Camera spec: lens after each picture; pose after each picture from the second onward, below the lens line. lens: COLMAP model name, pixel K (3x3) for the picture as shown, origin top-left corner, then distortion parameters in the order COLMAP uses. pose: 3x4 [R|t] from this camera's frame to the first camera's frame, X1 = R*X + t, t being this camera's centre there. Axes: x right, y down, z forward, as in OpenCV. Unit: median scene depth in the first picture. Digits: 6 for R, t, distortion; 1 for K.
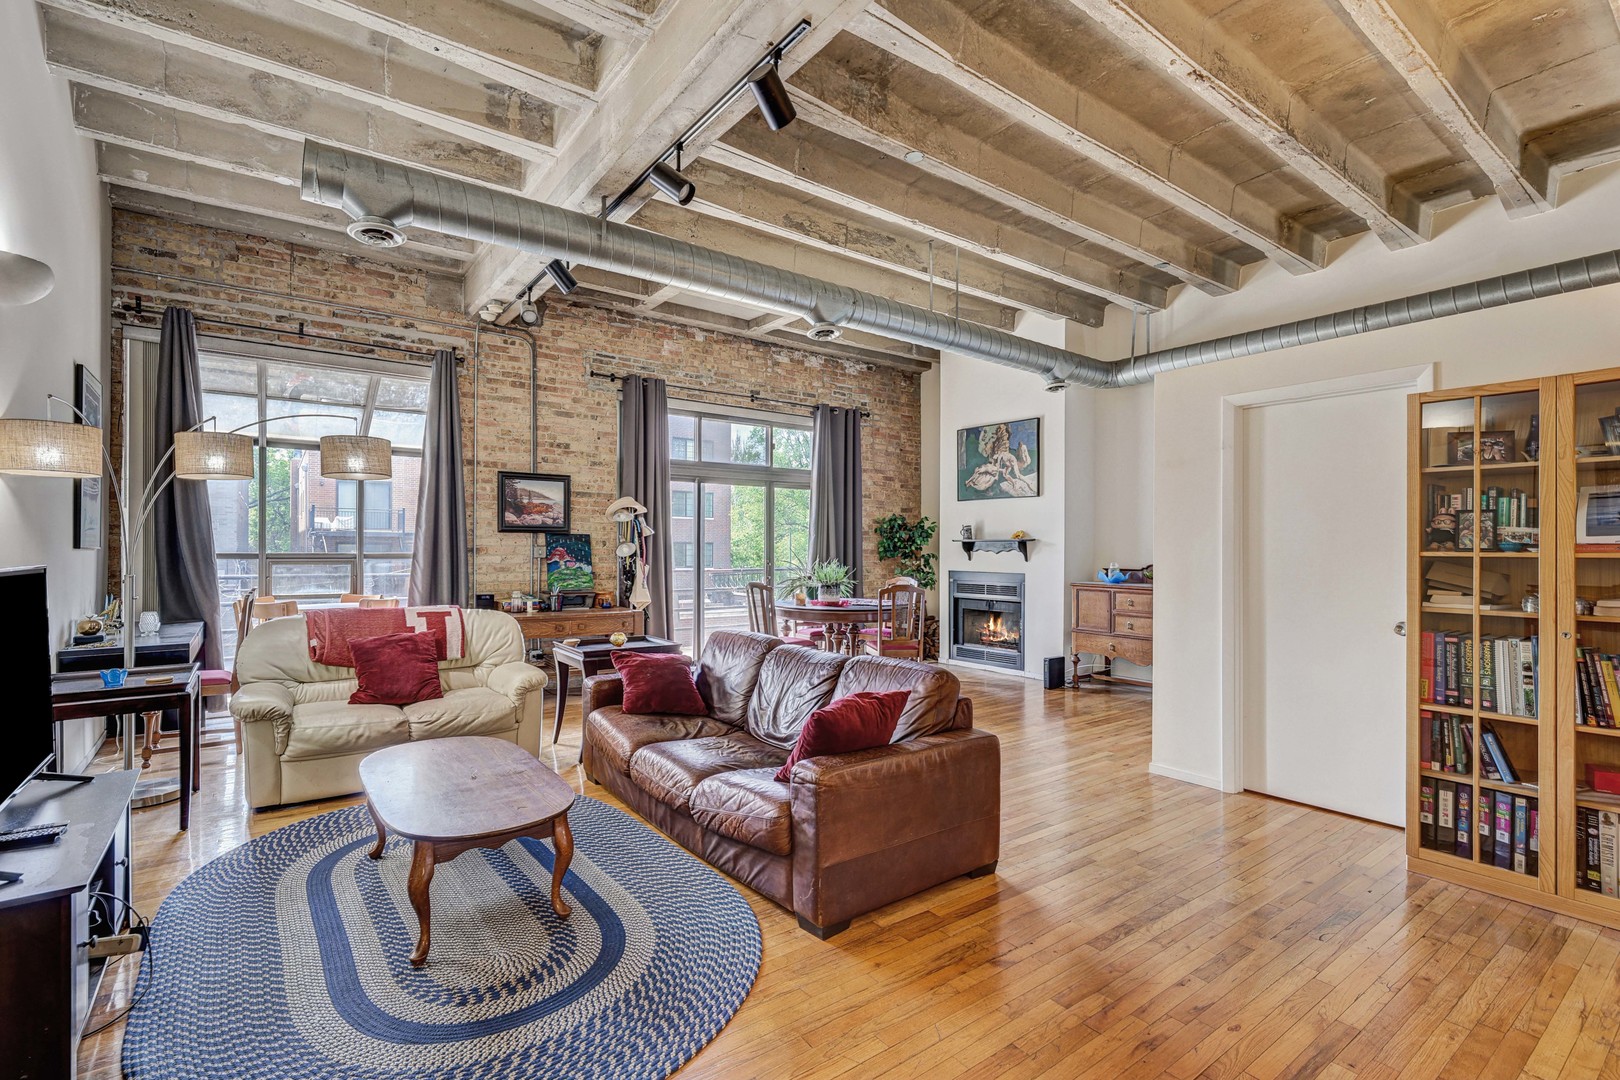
lens RADIAL K [[737.9, 0, 810.0], [0, 737.9, 540.0], [0, 0, 1]] dist [0.001358, 0.000315]
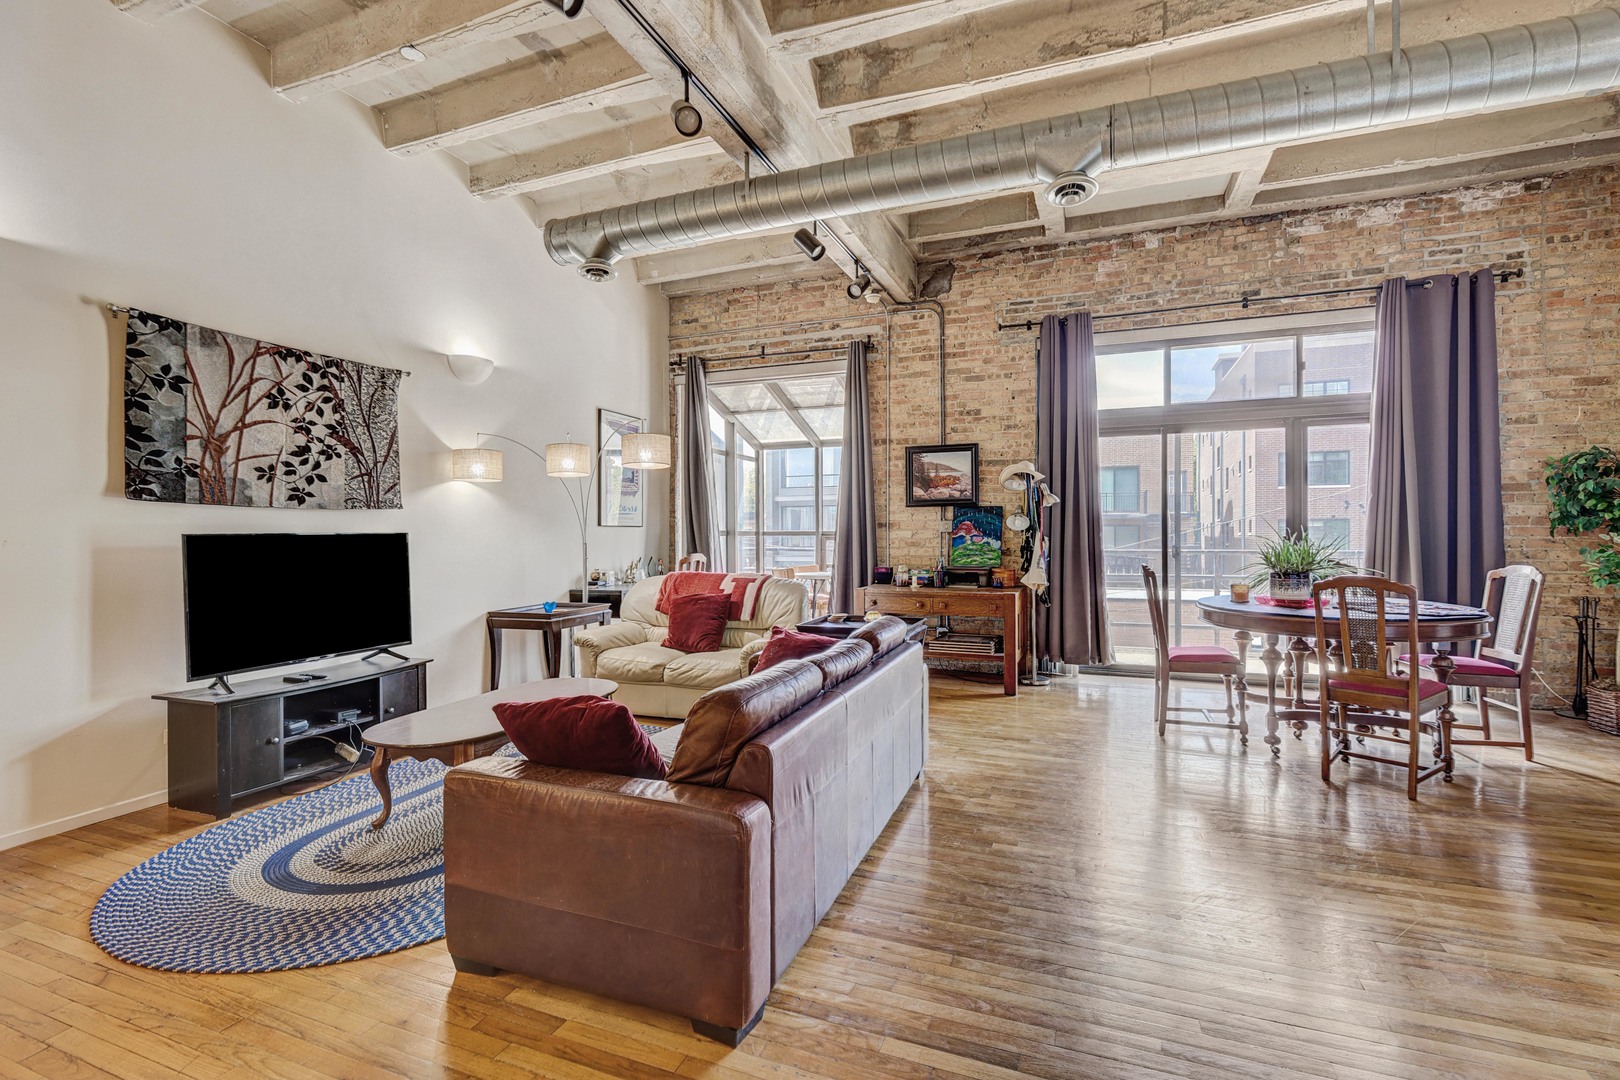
lens RADIAL K [[735.5, 0, 811.4], [0, 735.5, 532.5], [0, 0, 1]] dist [0.000609, 0.000994]
pose [[0.529431, -0.006485, -0.848328, 0.329322], [0.019447, 0.999801, 0.004494, 0.015451], [0.848130, -0.018877, 0.529452, 0.313757]]
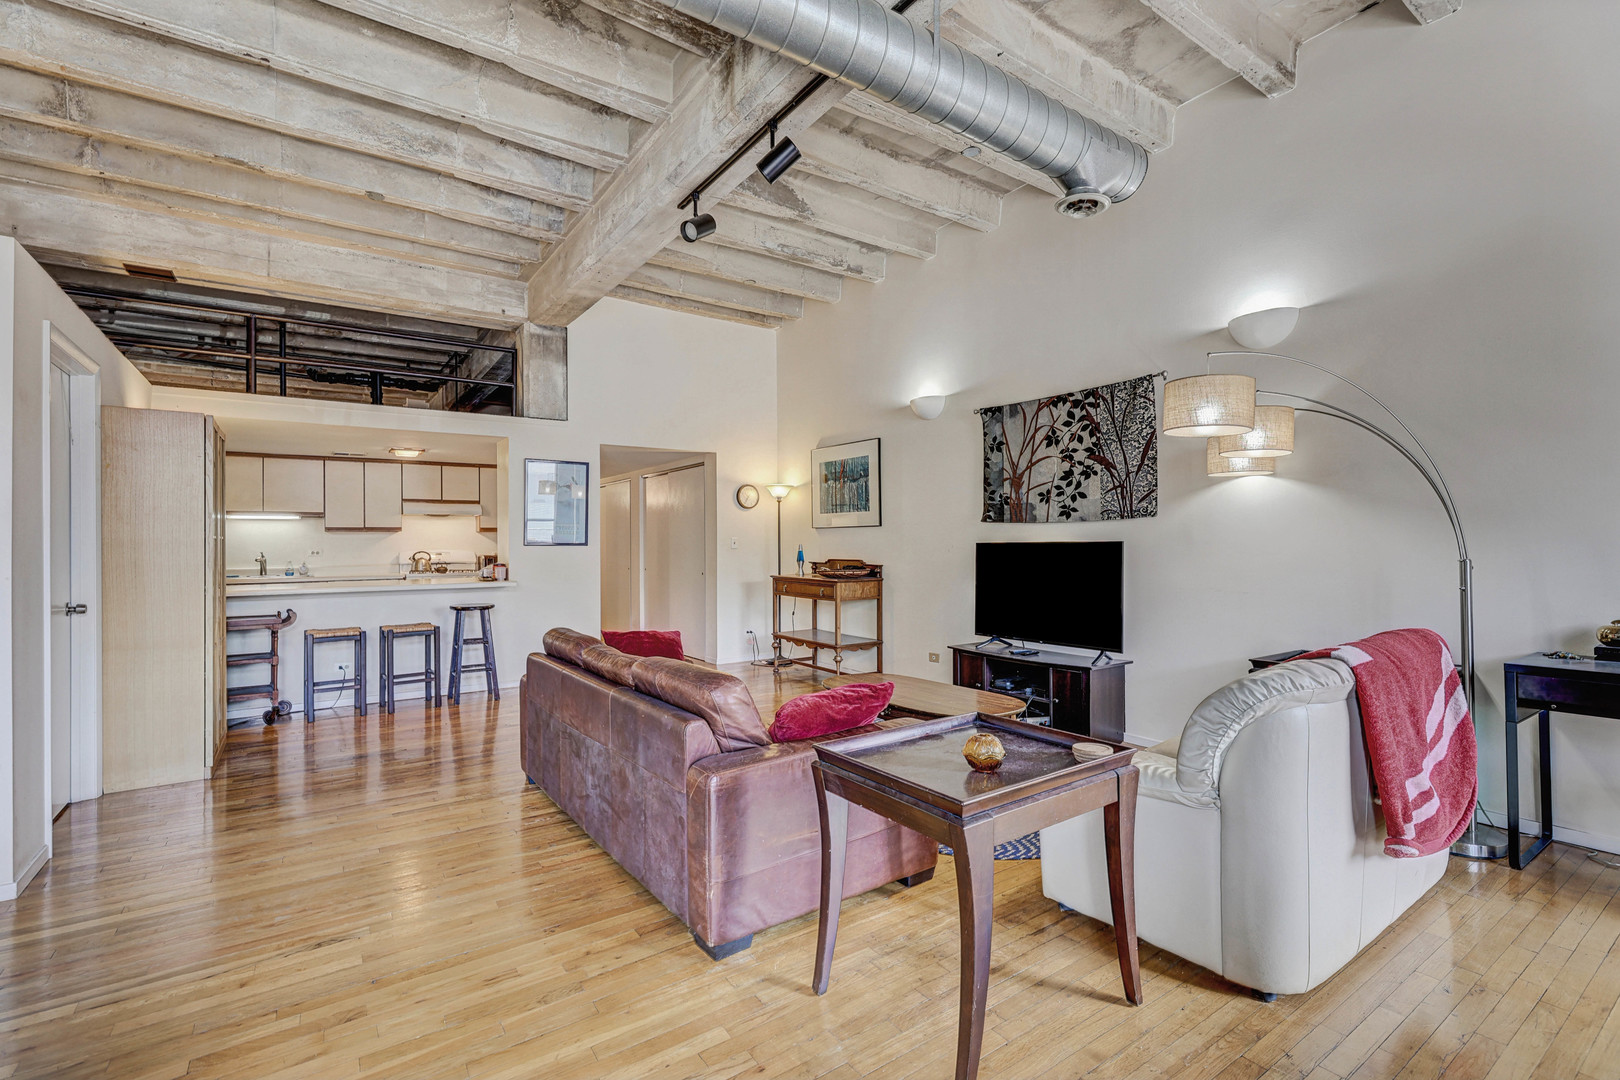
lens RADIAL K [[725.6, 0, 810.0], [0, 725.6, 540.0], [0, 0, 1]] dist [0.002464, 0.000083]
pose [[-0.999481, 0.000213, 0.032225, -0.119026], [-0.000486, 0.999765, -0.021685, 0.023818], [-0.032222, -0.021689, -0.999245, 0.951942]]
